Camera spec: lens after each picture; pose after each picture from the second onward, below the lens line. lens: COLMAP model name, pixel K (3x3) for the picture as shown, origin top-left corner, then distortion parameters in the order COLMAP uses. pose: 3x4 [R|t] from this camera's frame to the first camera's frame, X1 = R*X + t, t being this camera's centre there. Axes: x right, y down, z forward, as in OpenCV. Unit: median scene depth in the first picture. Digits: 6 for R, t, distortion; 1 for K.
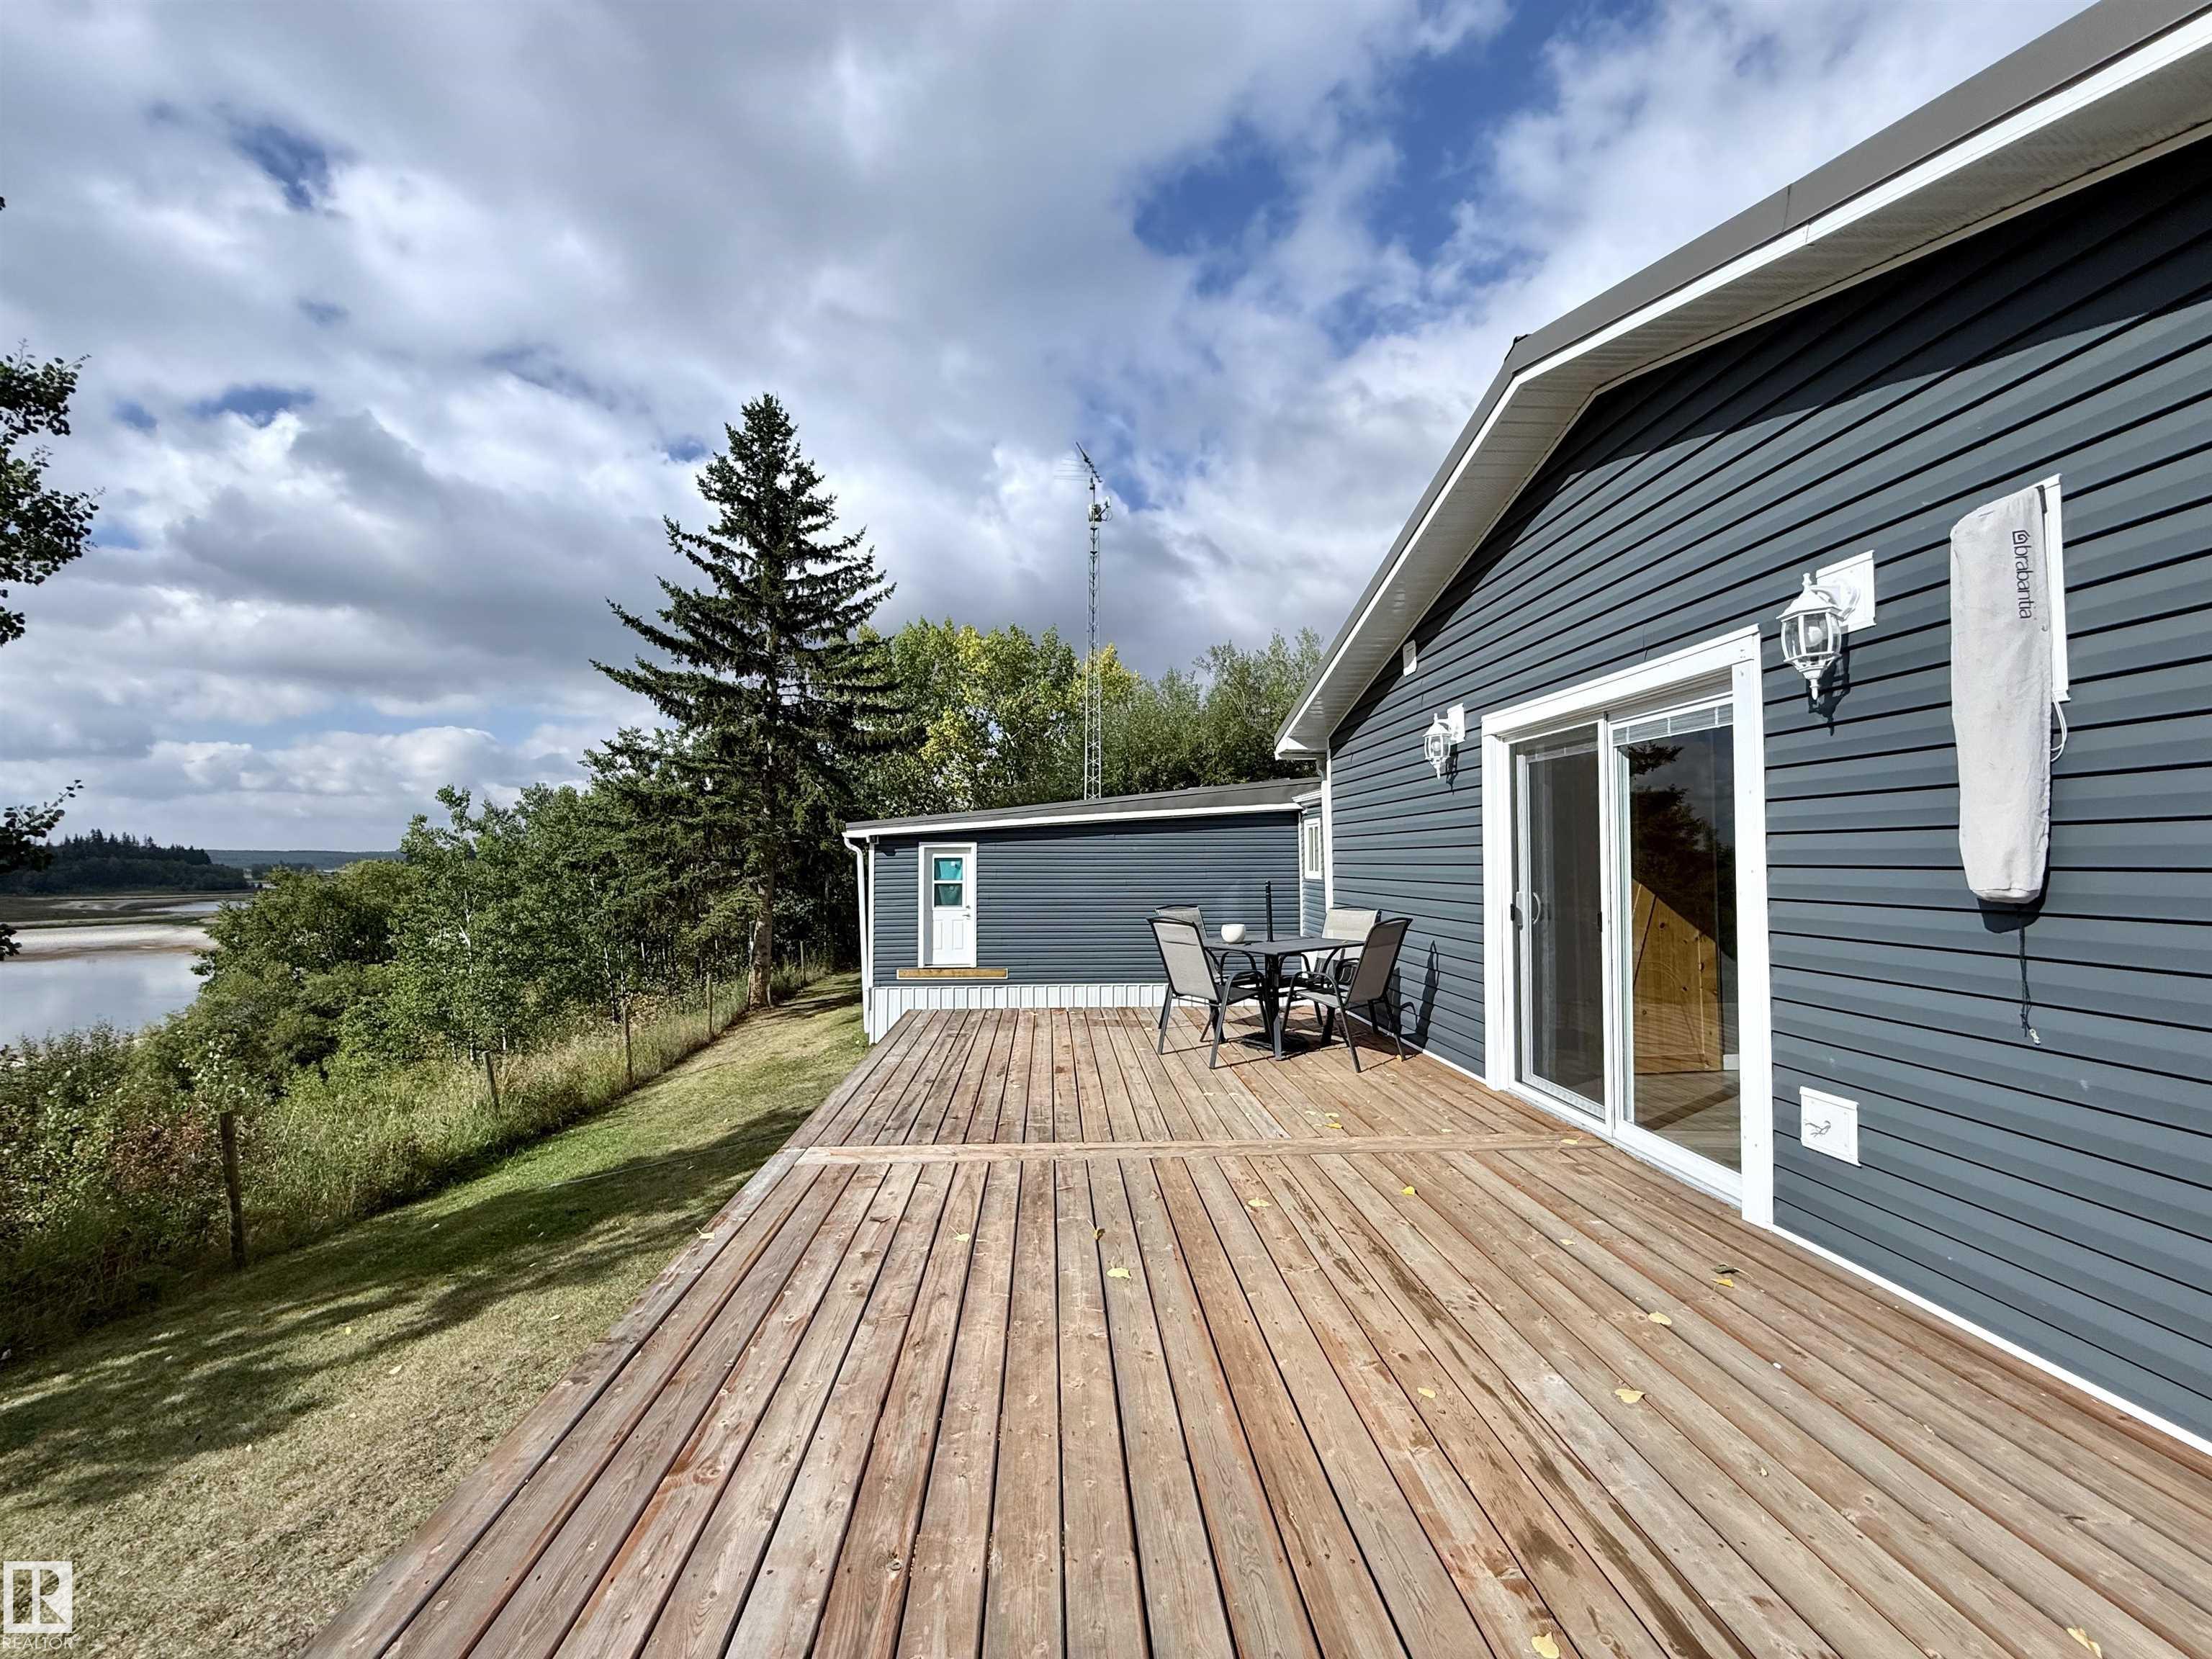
lens RADIAL K [[877.1, 0, 1098.7], [0, 877.1, 831.4], [0, 0, 1]] dist [-0.001239, -0.000076]
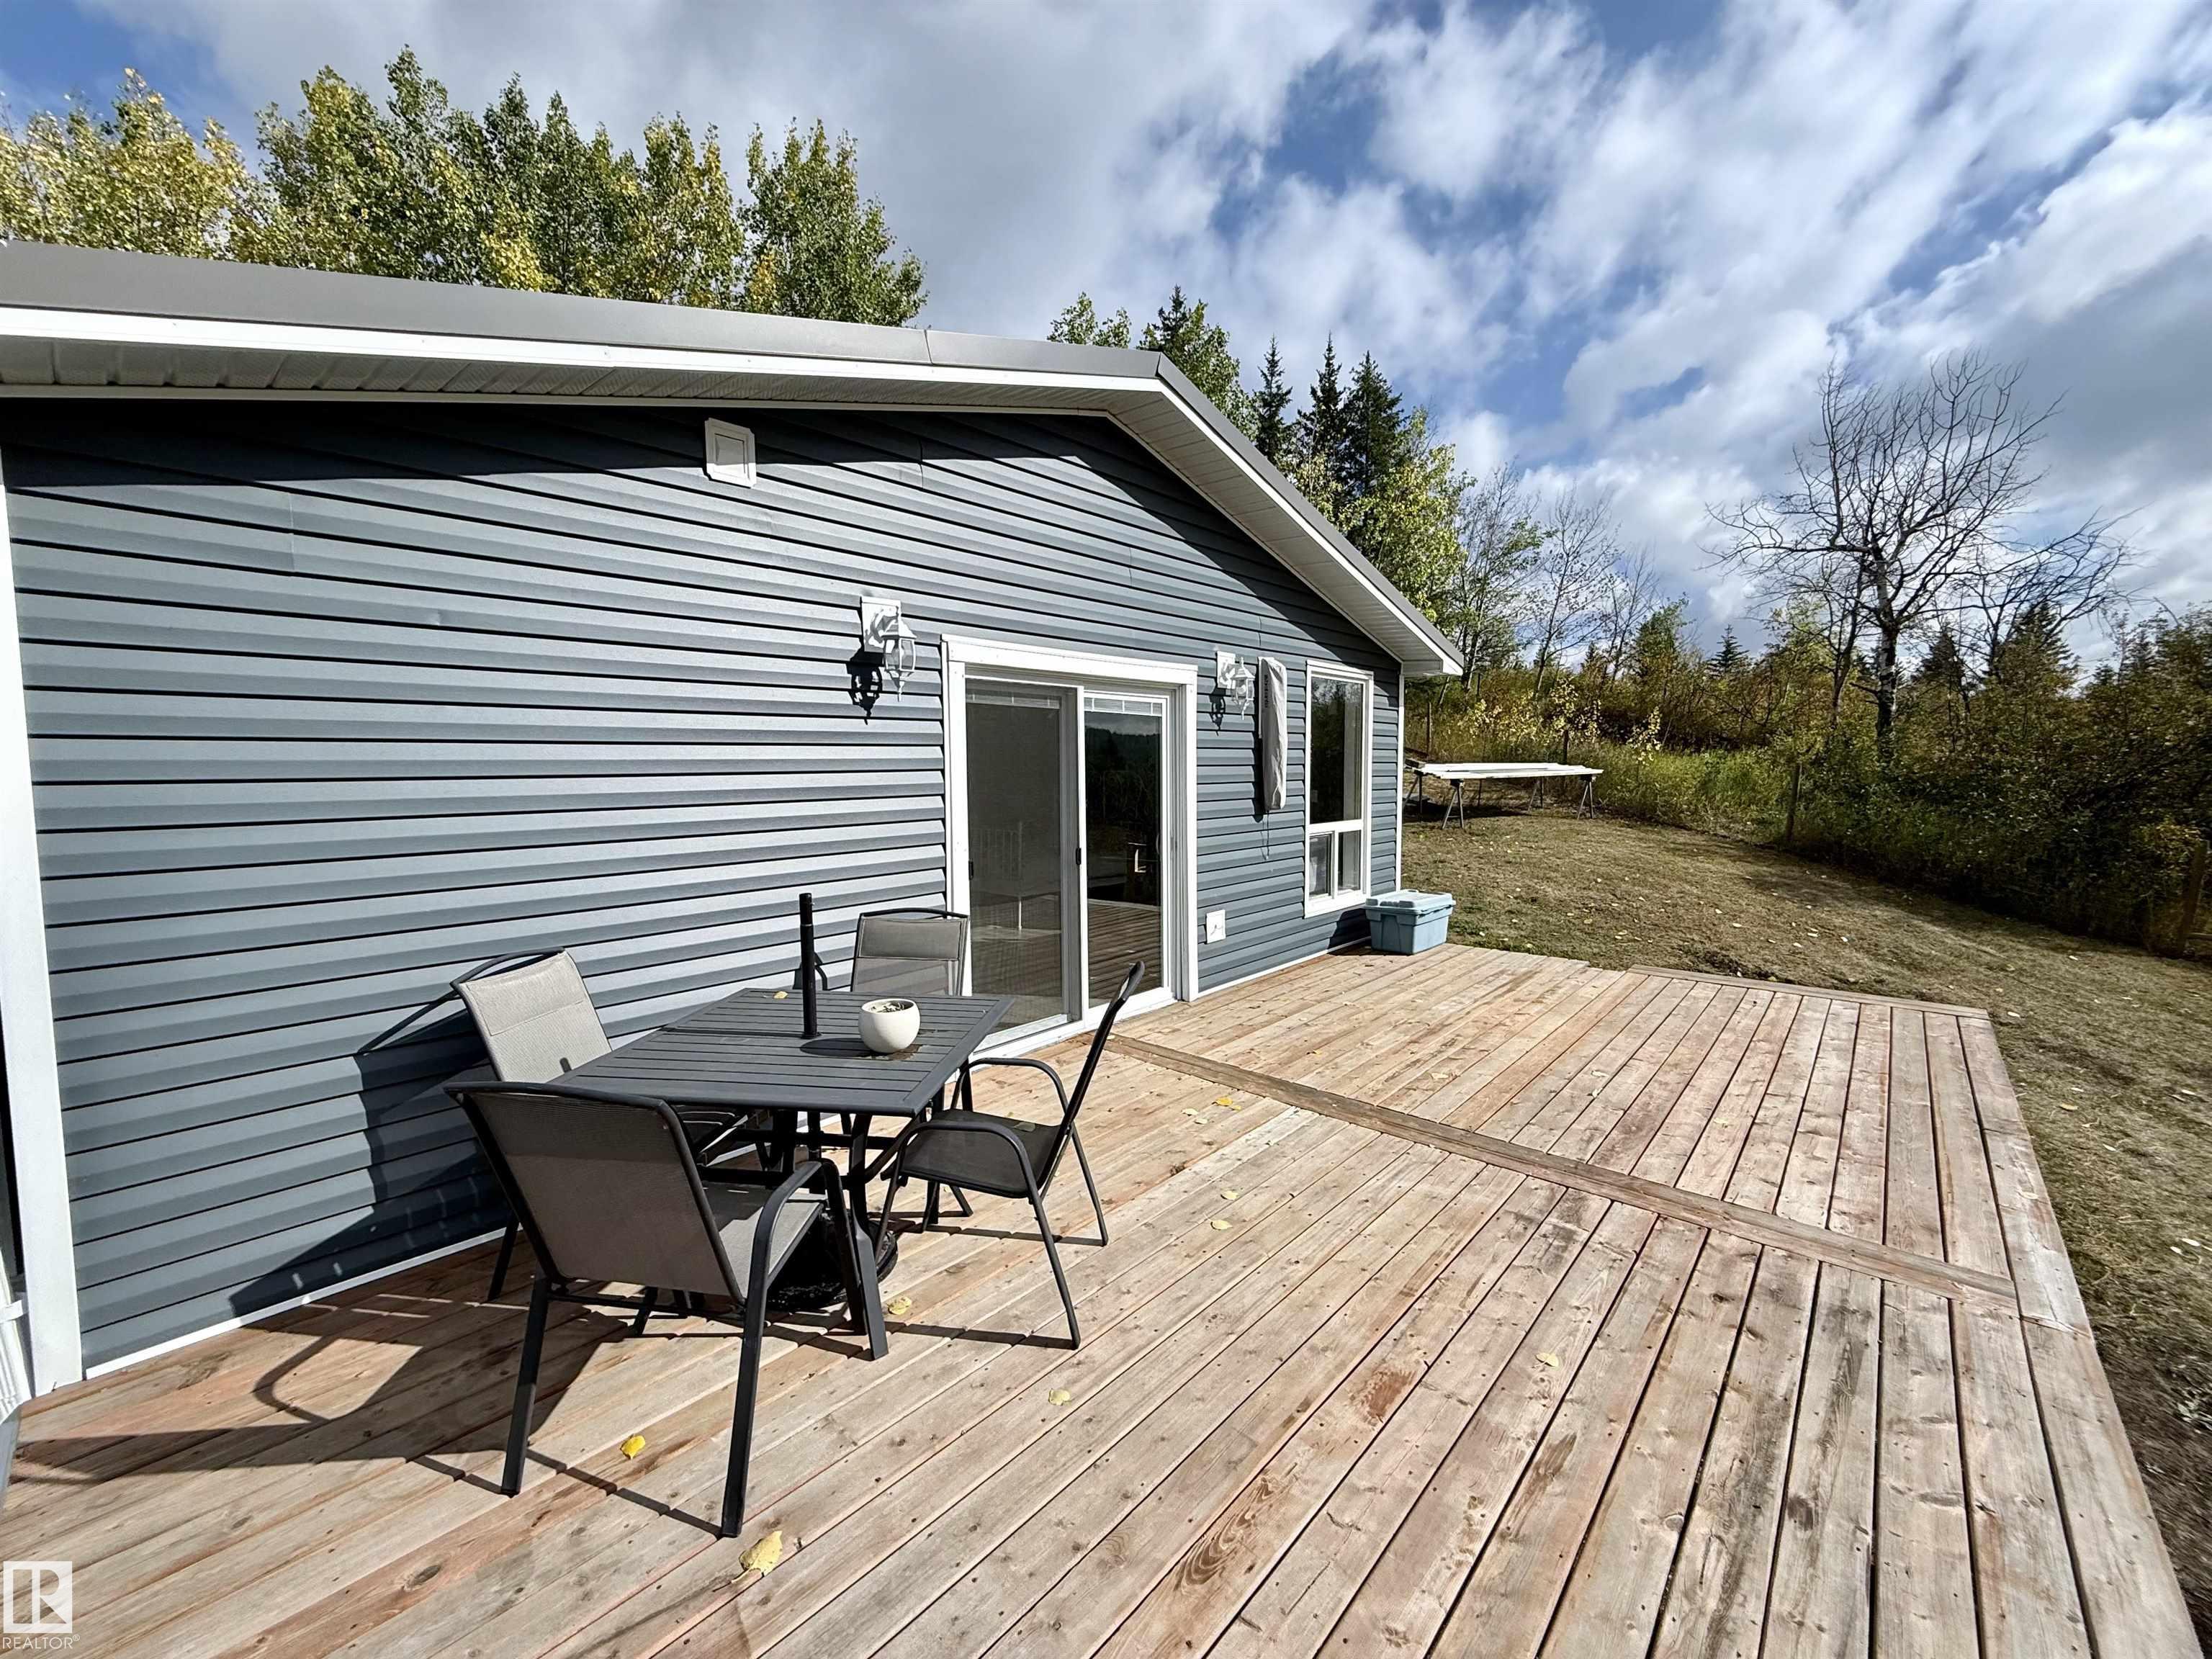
lens RADIAL K [[877.1, 0, 1098.7], [0, 877.1, 831.4], [0, 0, 1]] dist [-0.001239, -0.000076]
pose [[-0.699070, -0.045666, 0.713594, -0.080339], [-0.011726, 0.998557, 0.052415, 0.001650], [-0.714957, 0.028274, -0.698596, 0.492659]]
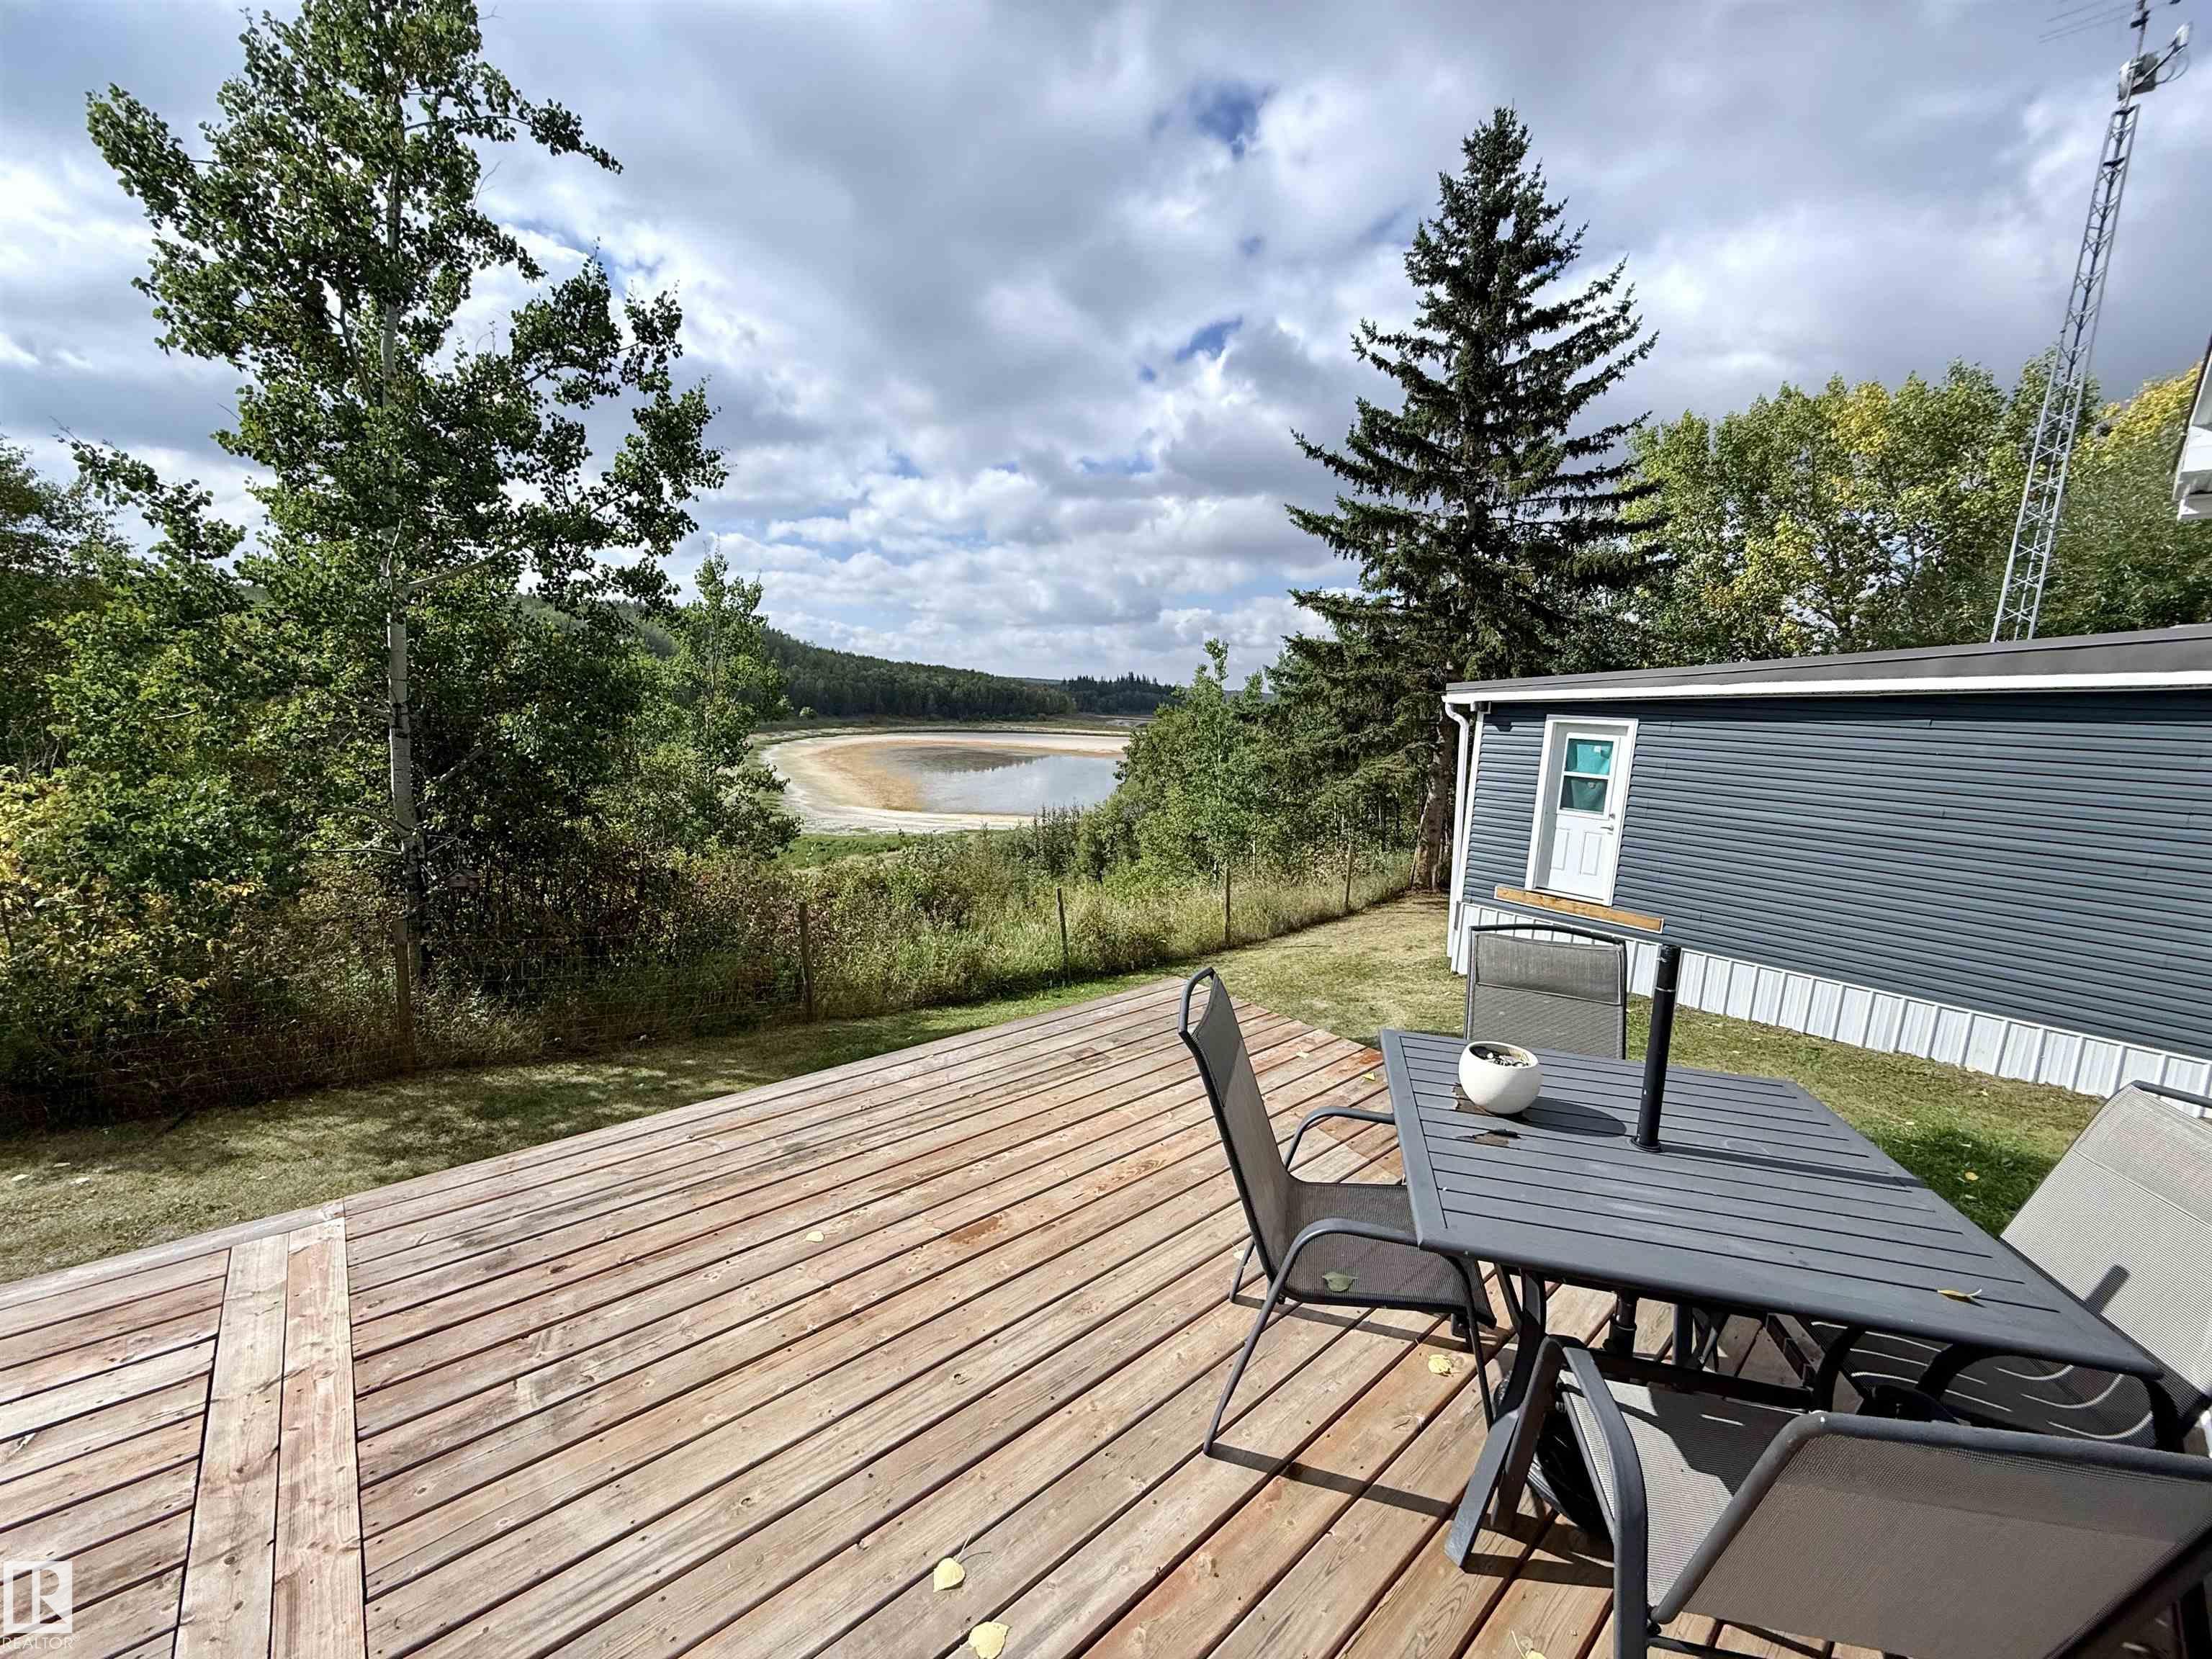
lens RADIAL K [[877.1, 0, 1098.7], [0, 877.1, 831.4], [0, 0, 1]] dist [-0.001239, -0.000076]
pose [[0.625929, 0.156339, -0.764049, 0.118800], [-0.027766, 0.983547, 0.178505, -0.010364], [0.779386, -0.090517, 0.619971, 0.281329]]
